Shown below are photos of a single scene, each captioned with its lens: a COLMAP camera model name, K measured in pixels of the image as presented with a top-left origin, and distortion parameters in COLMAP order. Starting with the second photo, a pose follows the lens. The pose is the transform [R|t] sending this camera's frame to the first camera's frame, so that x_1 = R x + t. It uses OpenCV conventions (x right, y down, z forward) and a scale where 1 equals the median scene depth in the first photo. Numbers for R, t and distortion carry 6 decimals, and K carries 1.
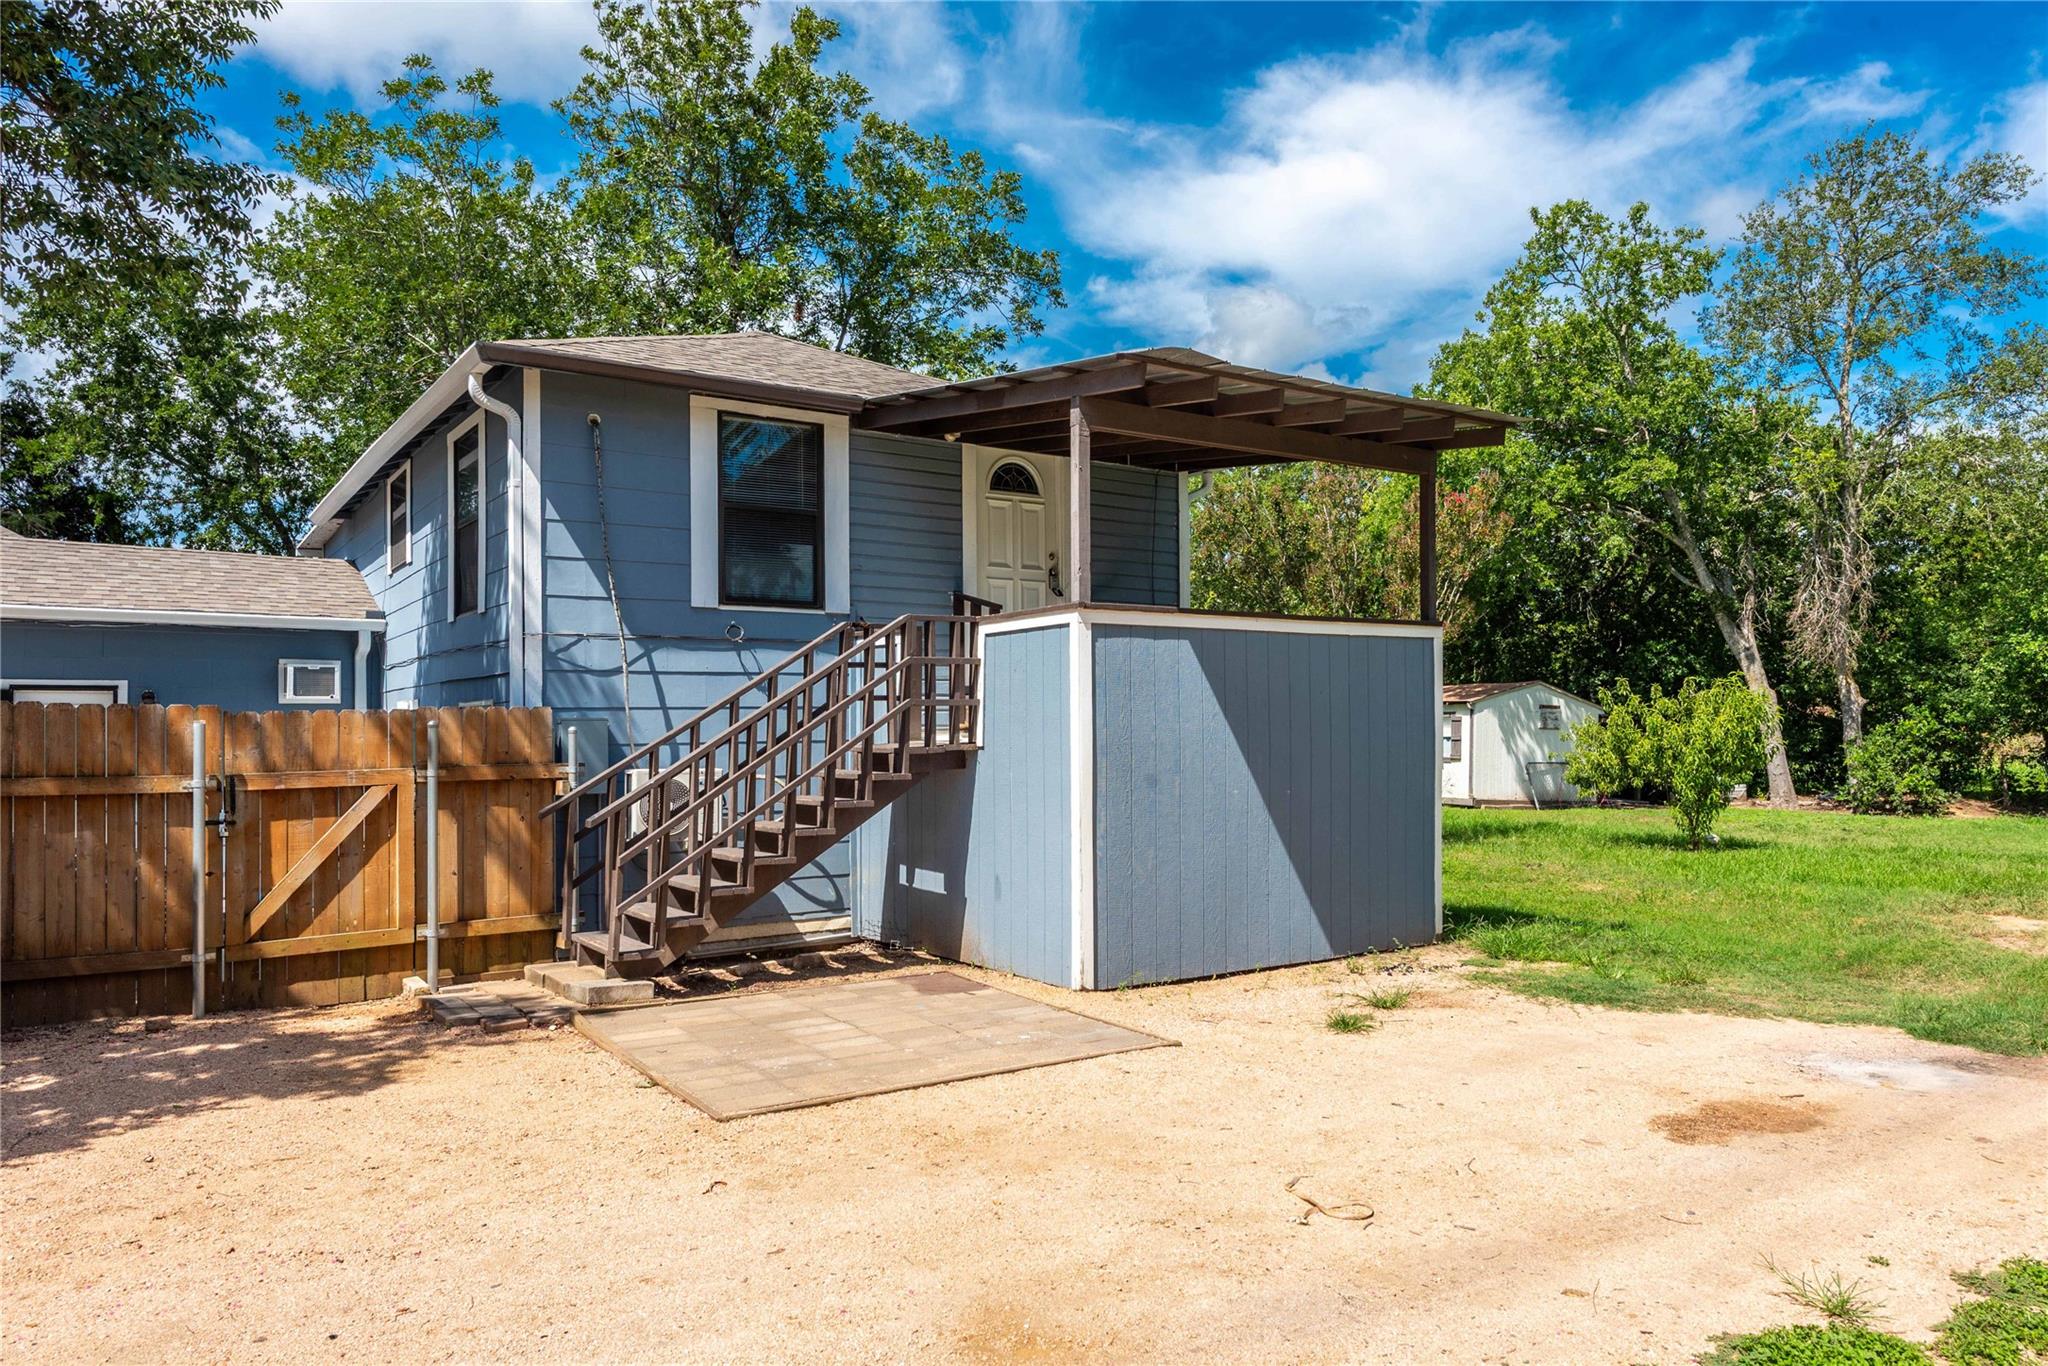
lens RADIAL K [[1331.6, 0, 1020.8], [0, 1331.6, 707.0], [0, 0, 1]] dist [0.000556, -0.000158]
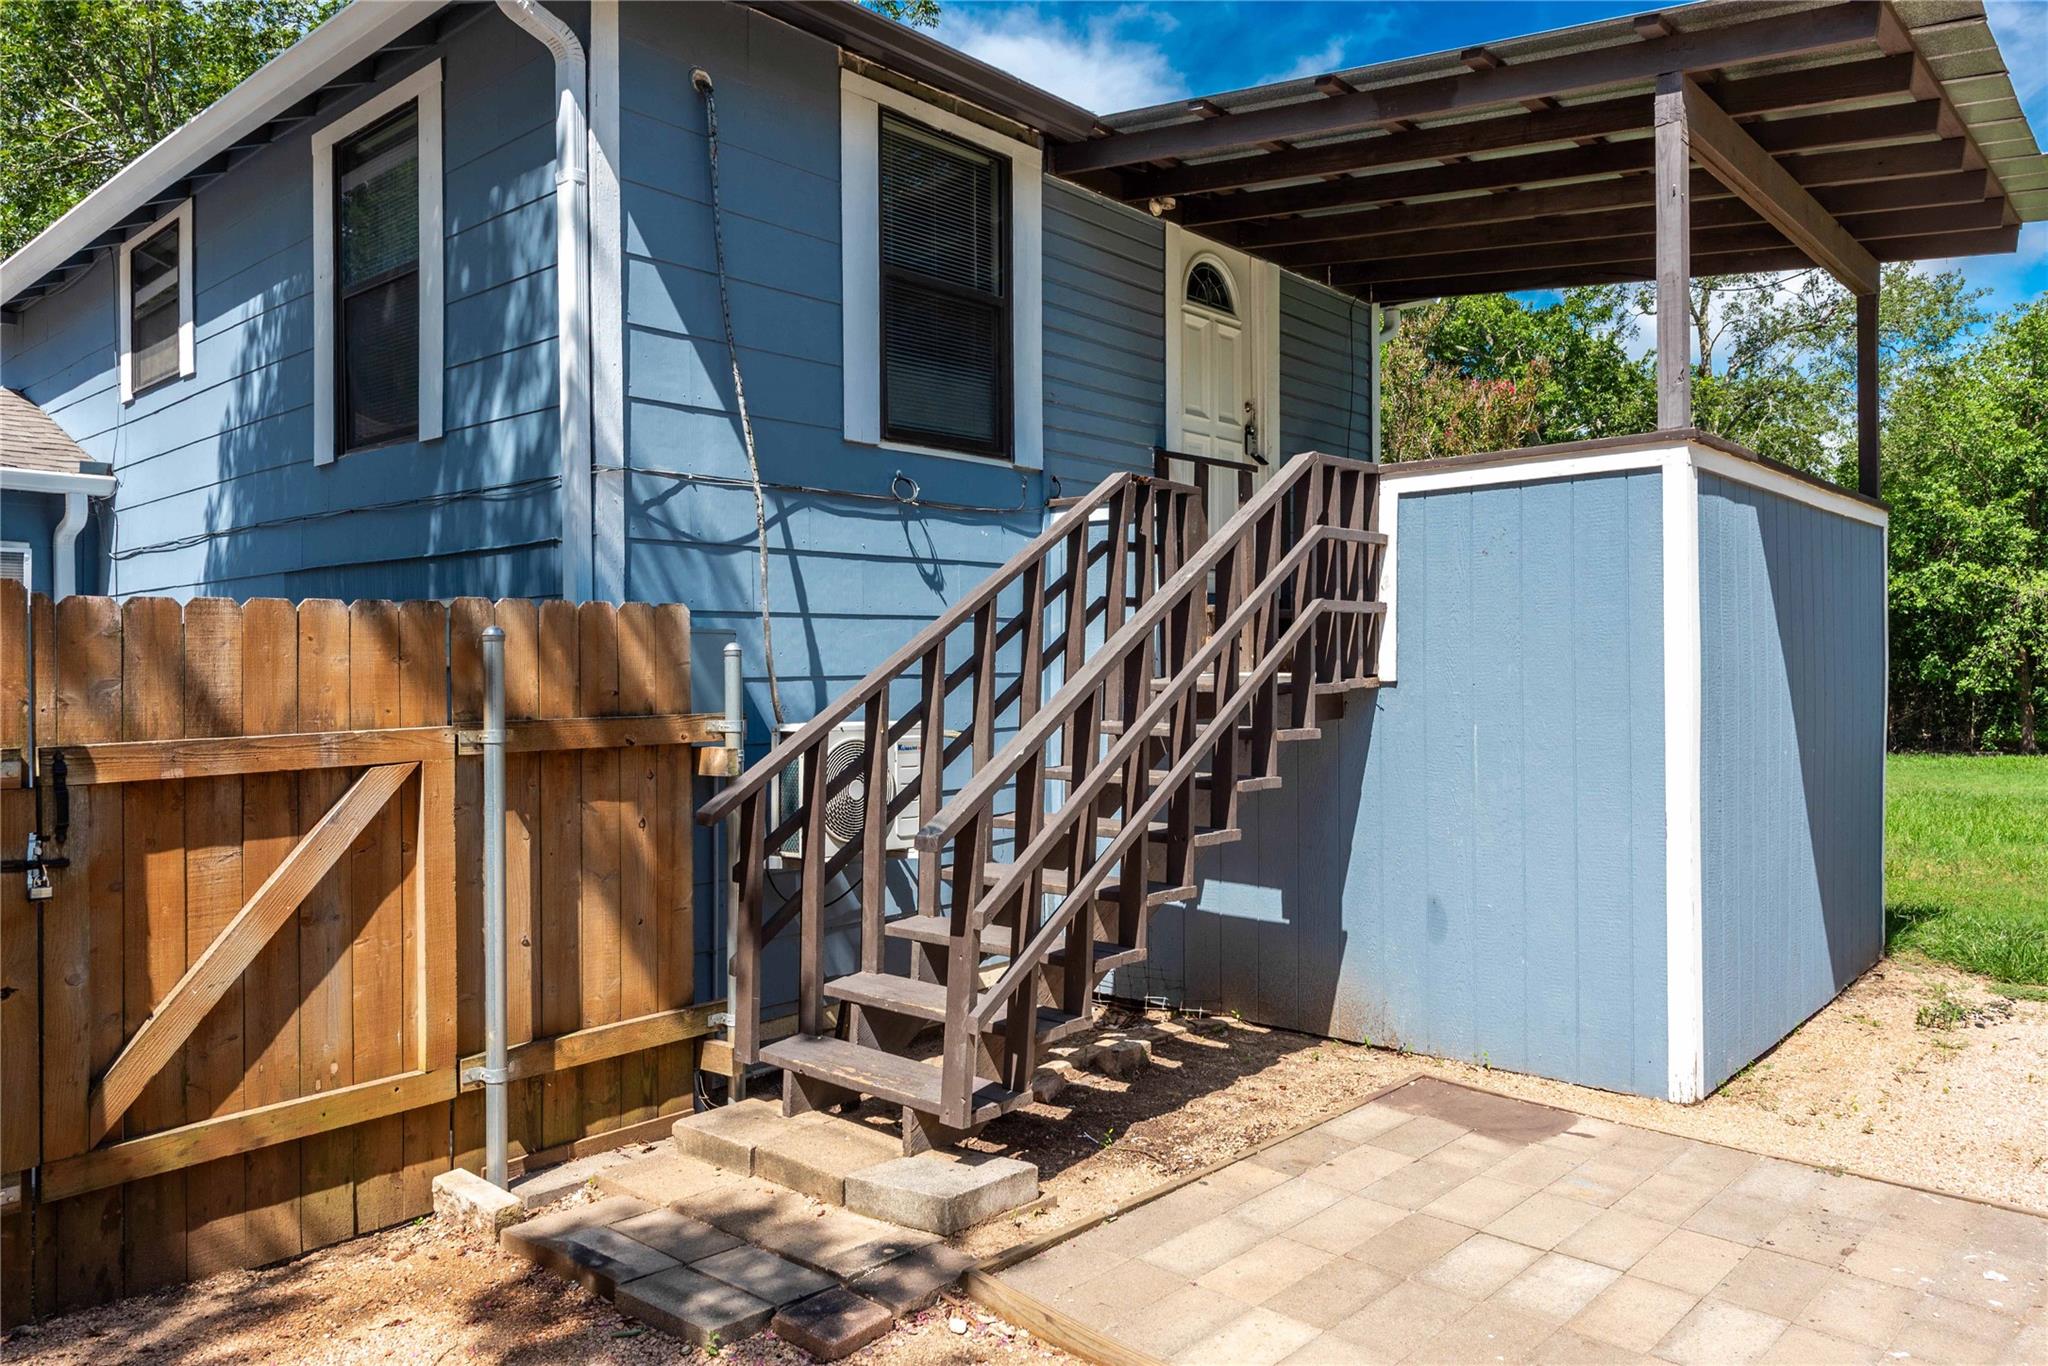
lens RADIAL K [[1390.6, 0, 1018.3], [0, 1390.6, 663.0], [0, 0, 1]] dist [0.002814, -0.000701]
pose [[0.971528, 0.001855, 0.236916, -0.264892], [-0.004584, 0.999929, 0.010969, 0.012079], [-0.236879, -0.011742, 0.971468, 0.333264]]
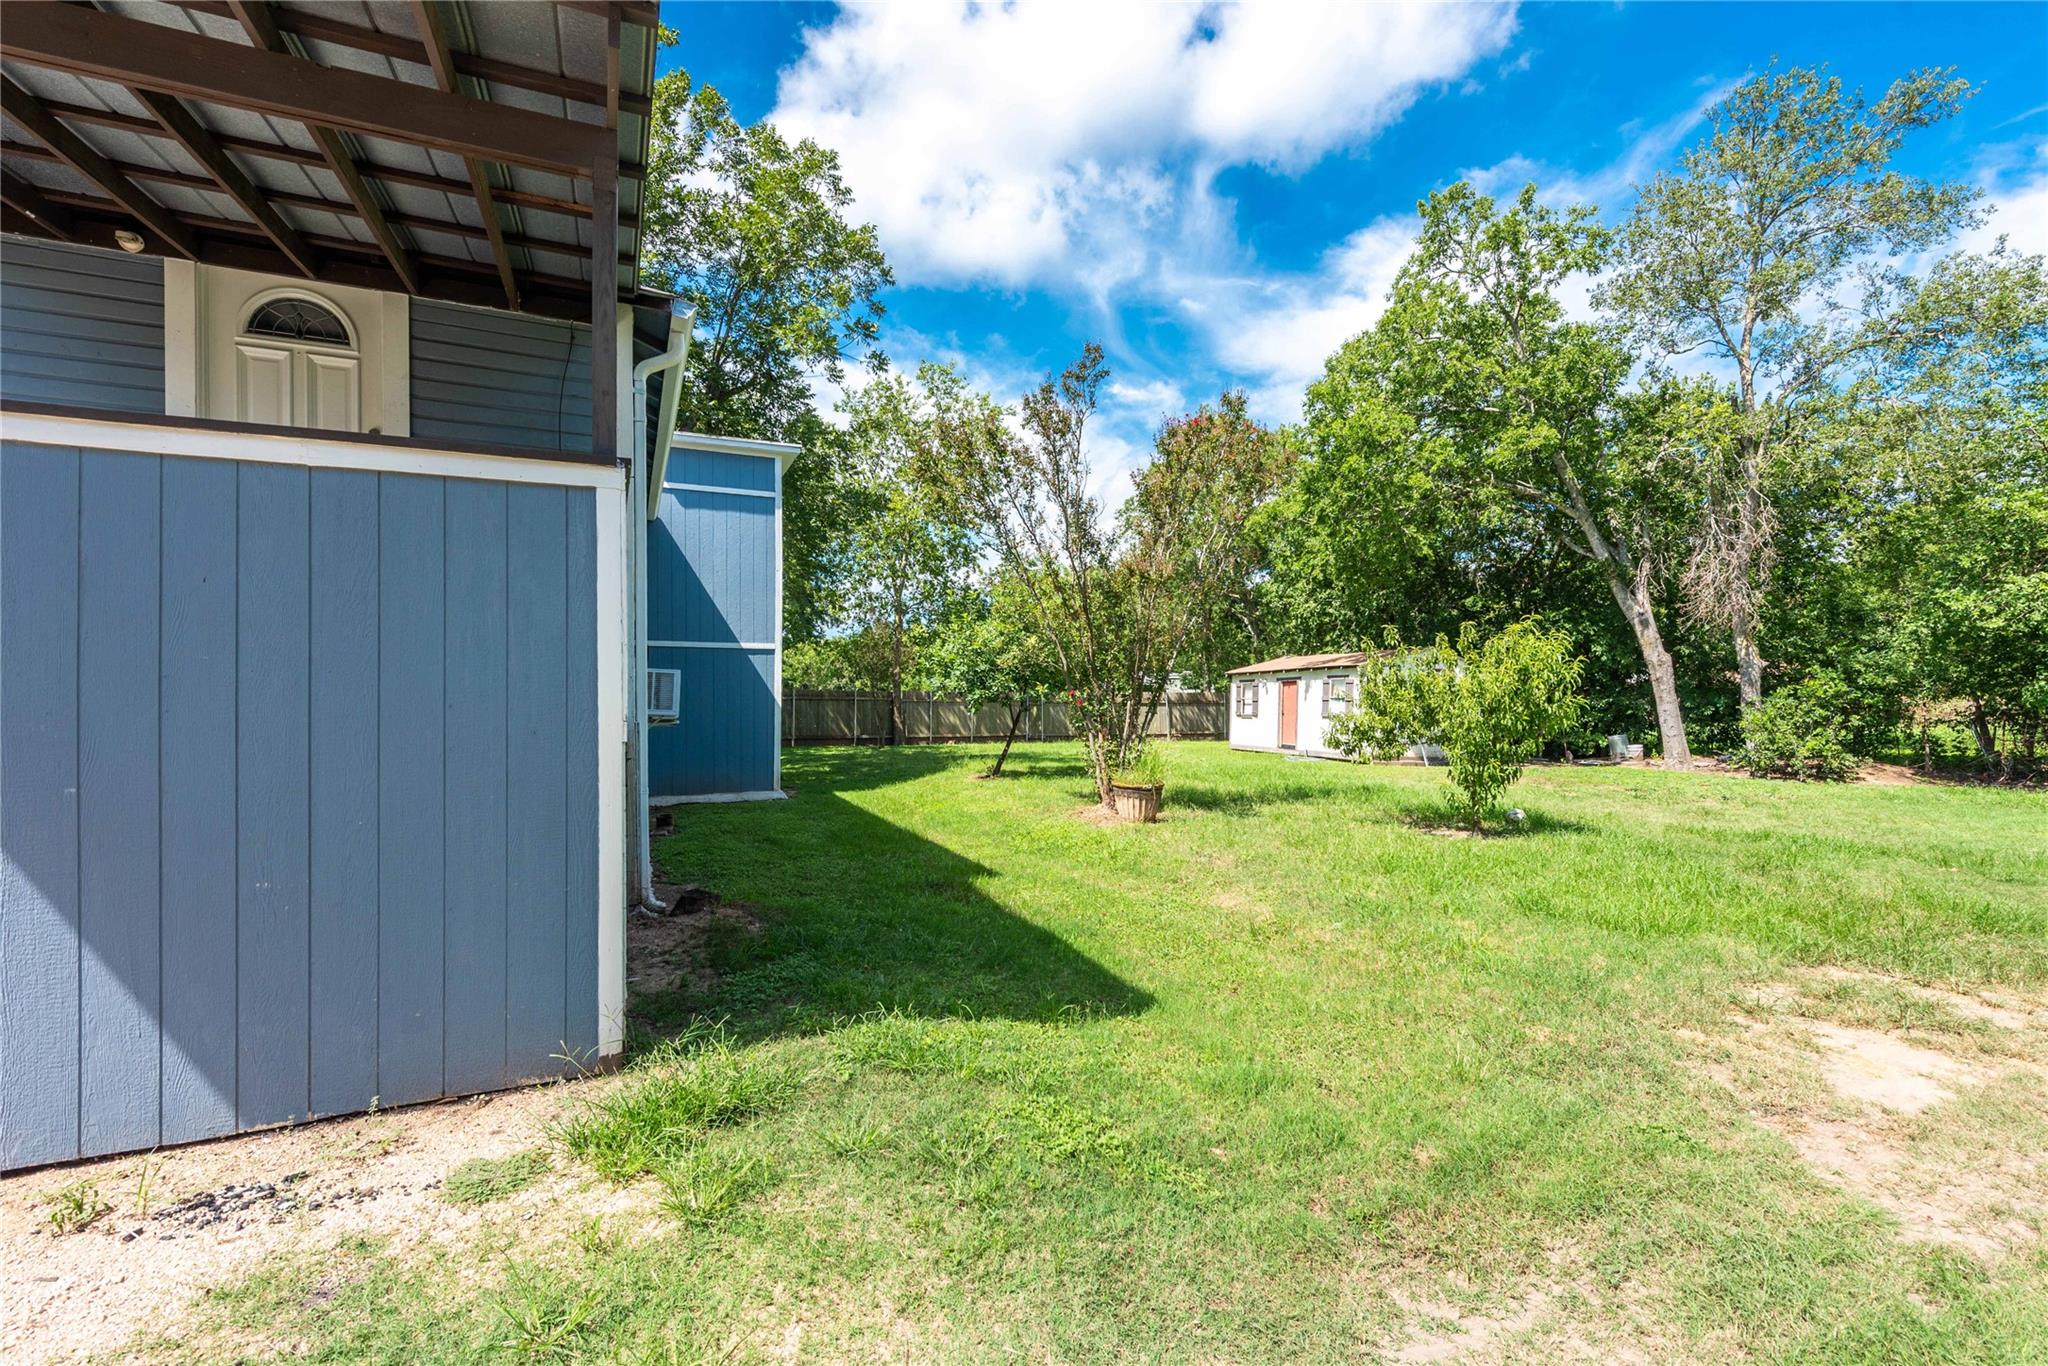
lens RADIAL K [[871.3, 0, 1050.9], [0, 871.3, 688.2], [0, 0, 1]] dist [0.016590, -0.006542]
pose [[0.986961, 0.004127, -0.160907, 0.472028], [-0.002724, 0.999956, 0.008935, 0.021379], [0.160937, -0.008380, 0.986929, 0.592115]]
